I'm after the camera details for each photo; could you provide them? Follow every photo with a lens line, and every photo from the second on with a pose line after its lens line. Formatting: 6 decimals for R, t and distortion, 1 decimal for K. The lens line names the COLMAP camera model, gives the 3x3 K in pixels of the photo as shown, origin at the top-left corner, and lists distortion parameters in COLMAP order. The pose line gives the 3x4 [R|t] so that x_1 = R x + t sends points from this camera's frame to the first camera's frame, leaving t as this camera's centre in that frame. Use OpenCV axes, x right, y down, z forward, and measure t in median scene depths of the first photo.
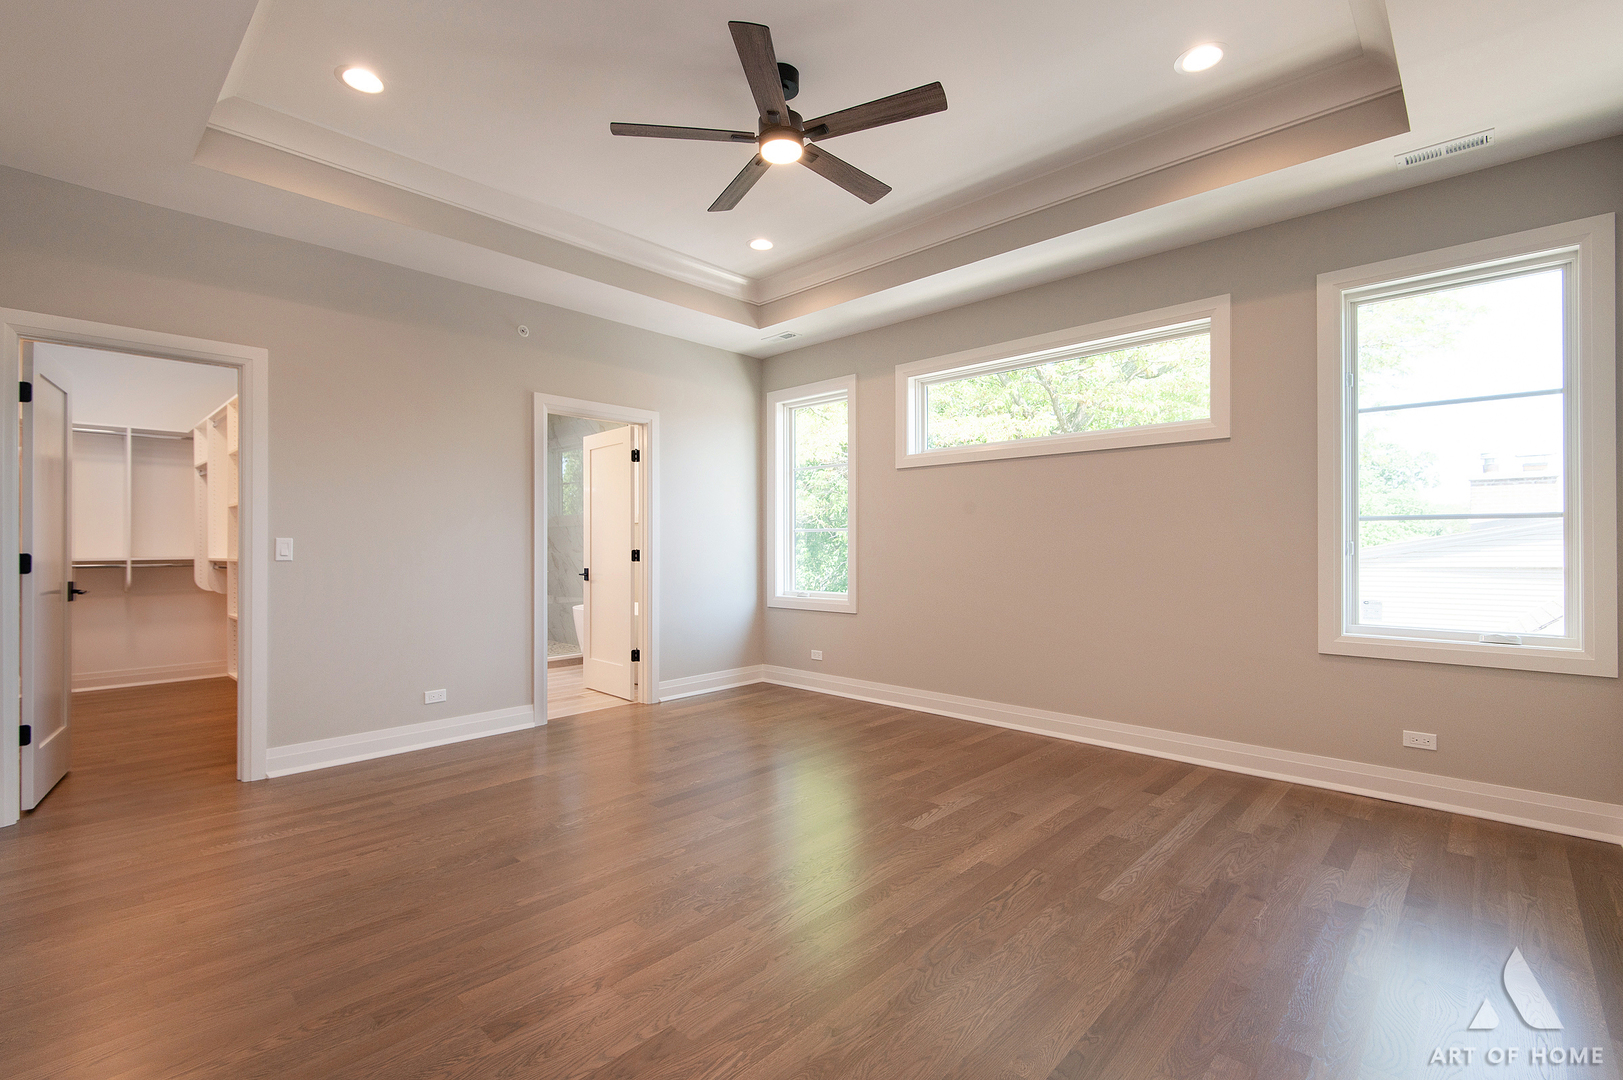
lens RADIAL K [[736.5, 0, 807.1], [0, 736.5, 543.0], [0, 0, 1]] dist [0.035570, -0.023490]
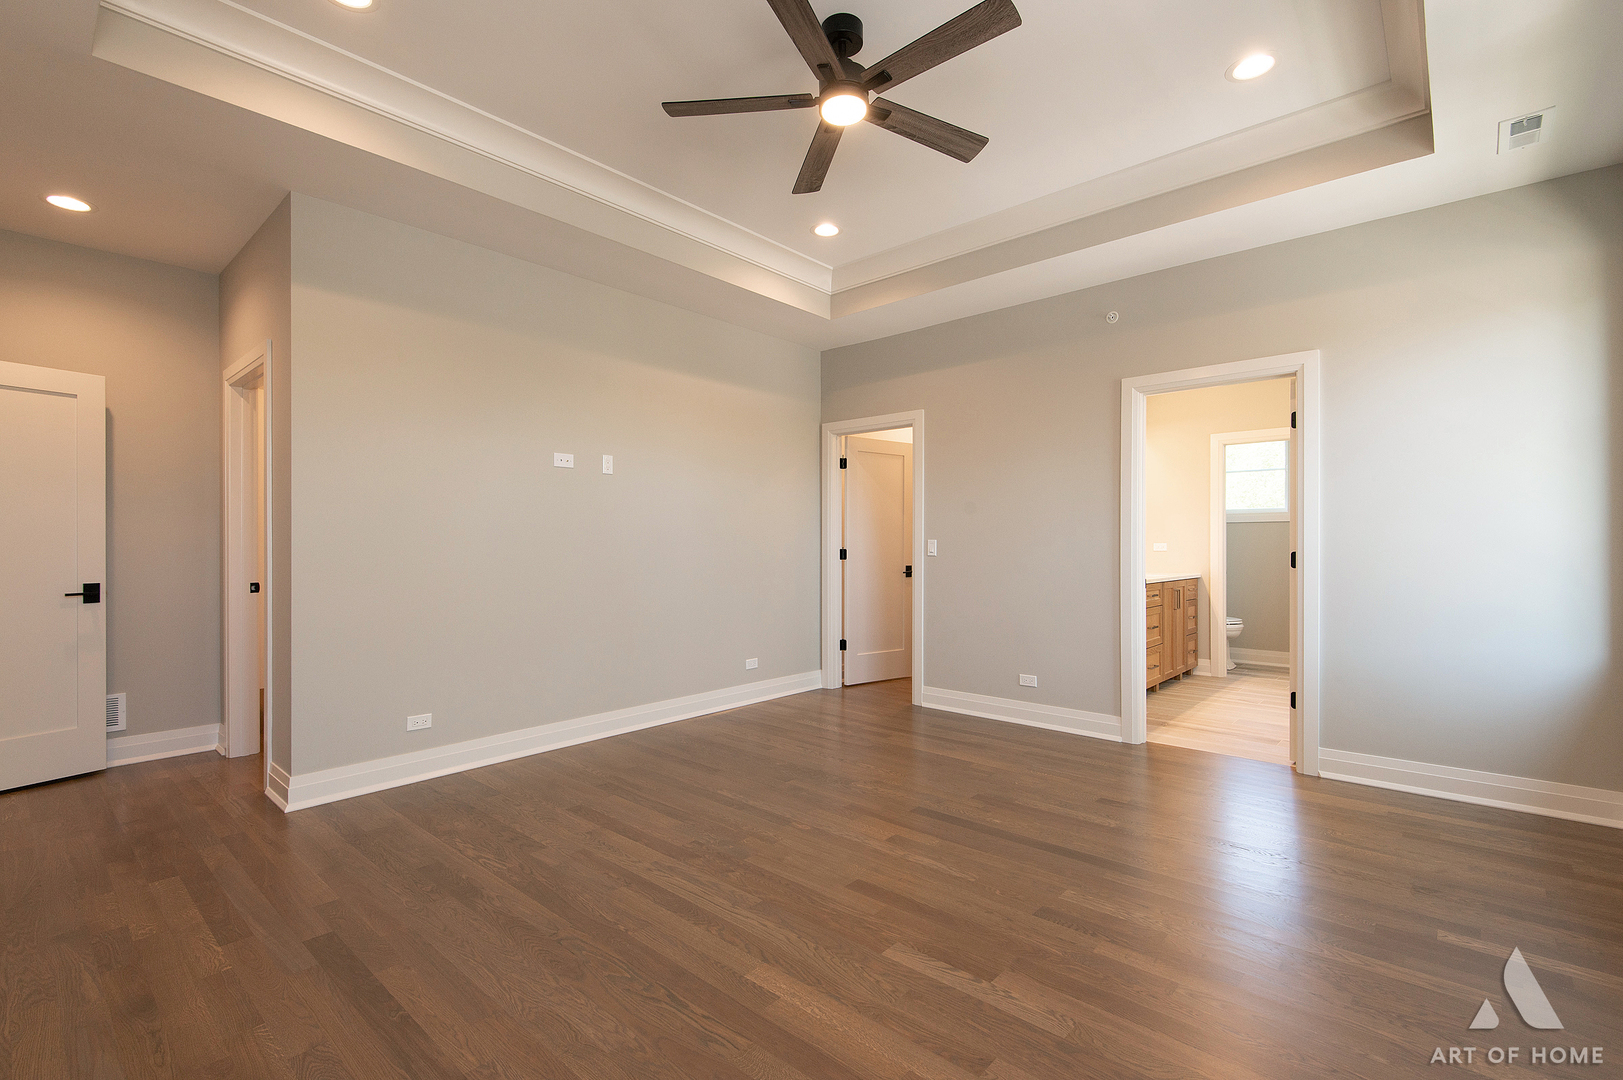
lens RADIAL K [[736.5, 0, 807.1], [0, 736.5, 543.0], [0, 0, 1]] dist [0.035570, -0.023490]
pose [[0.012365, -0.000615, -0.999923, 0.712126], [0.002893, 0.999996, -0.000579, -0.000519], [0.999919, -0.002886, 0.012367, 0.772158]]
